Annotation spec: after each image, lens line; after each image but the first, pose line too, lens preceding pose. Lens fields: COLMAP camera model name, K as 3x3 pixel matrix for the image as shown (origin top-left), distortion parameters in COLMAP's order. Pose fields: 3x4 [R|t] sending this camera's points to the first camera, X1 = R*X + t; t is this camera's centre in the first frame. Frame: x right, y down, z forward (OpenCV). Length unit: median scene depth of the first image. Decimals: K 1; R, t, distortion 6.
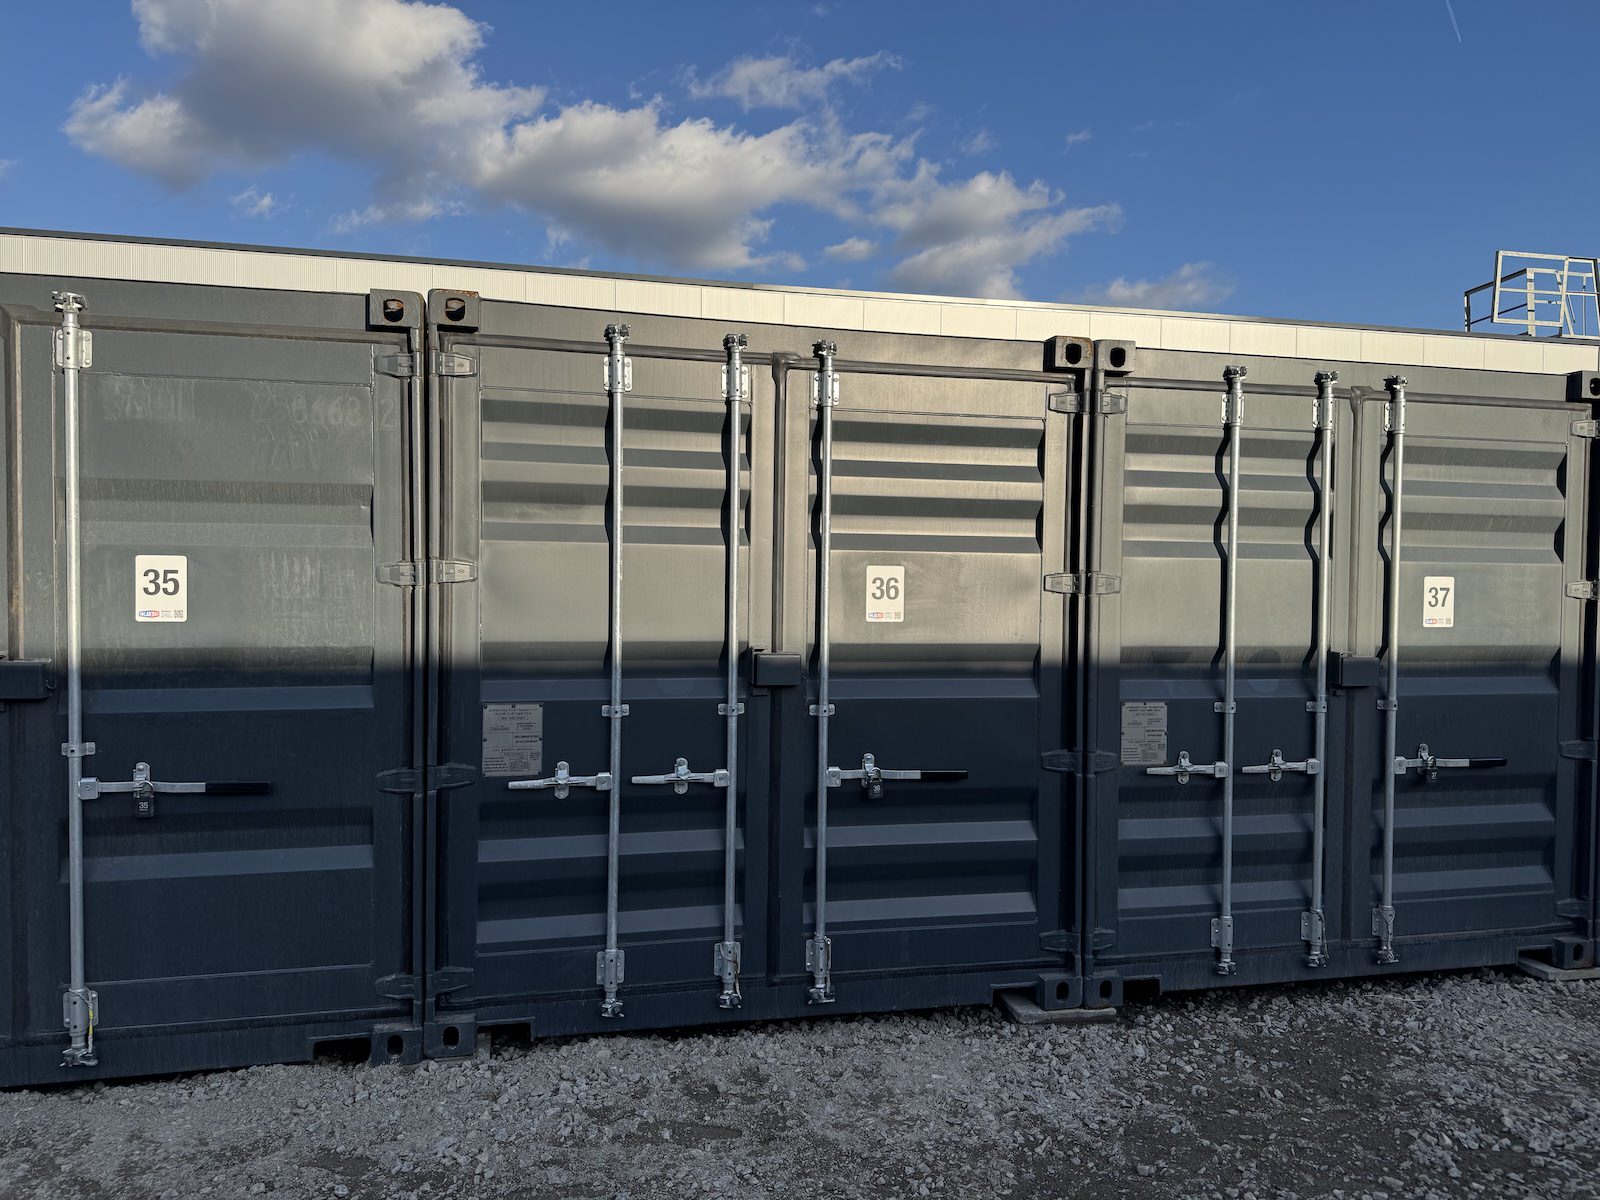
lens RADIAL K [[1134.6, 0, 663.5], [0, 1134.6, 600.7], [0, 0, 1]] dist [0.194756, -0.274979]
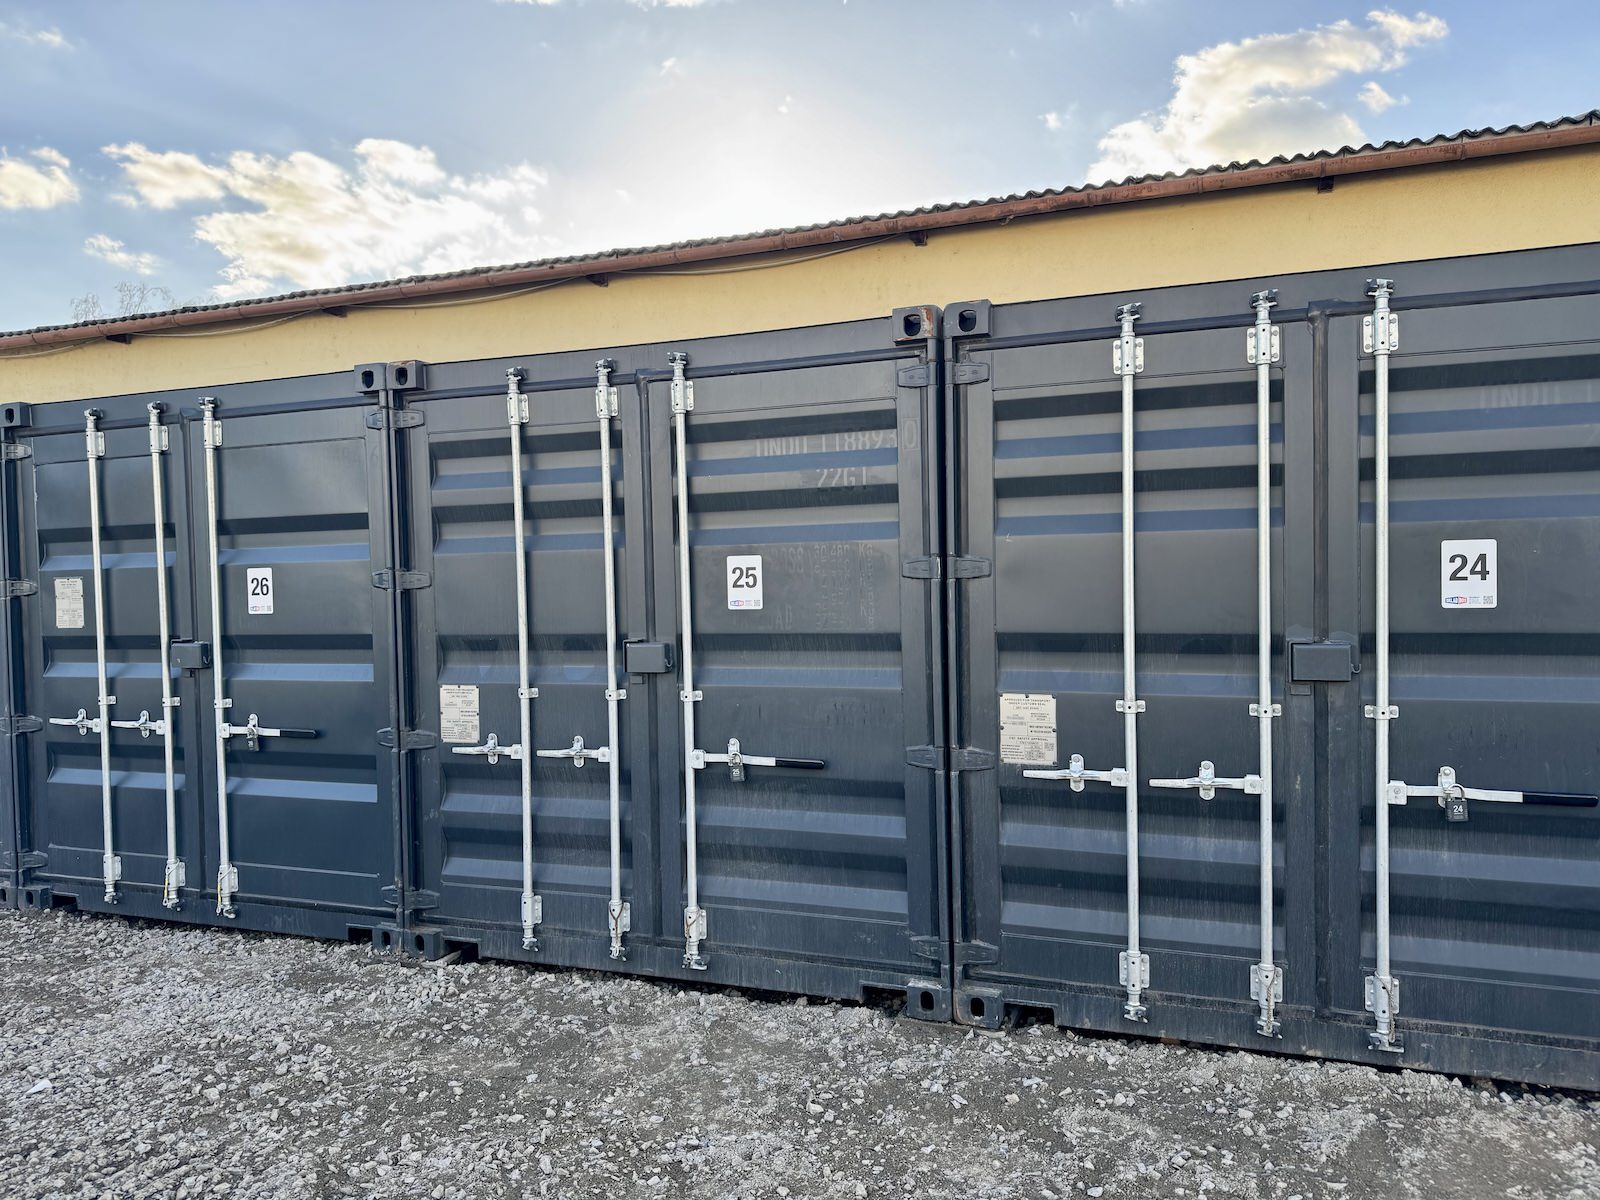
lens RADIAL K [[1102.6, 0, 803.1], [0, 1102.6, 583.4], [0, 0, 1]] dist [0.119031, -0.196993]
pose [[0.825866, -0.026458, -0.563246, 0.269072], [0.021010, 0.999649, -0.016151, 0.003408], [0.563475, 0.001504, 0.826131, 0.068863]]
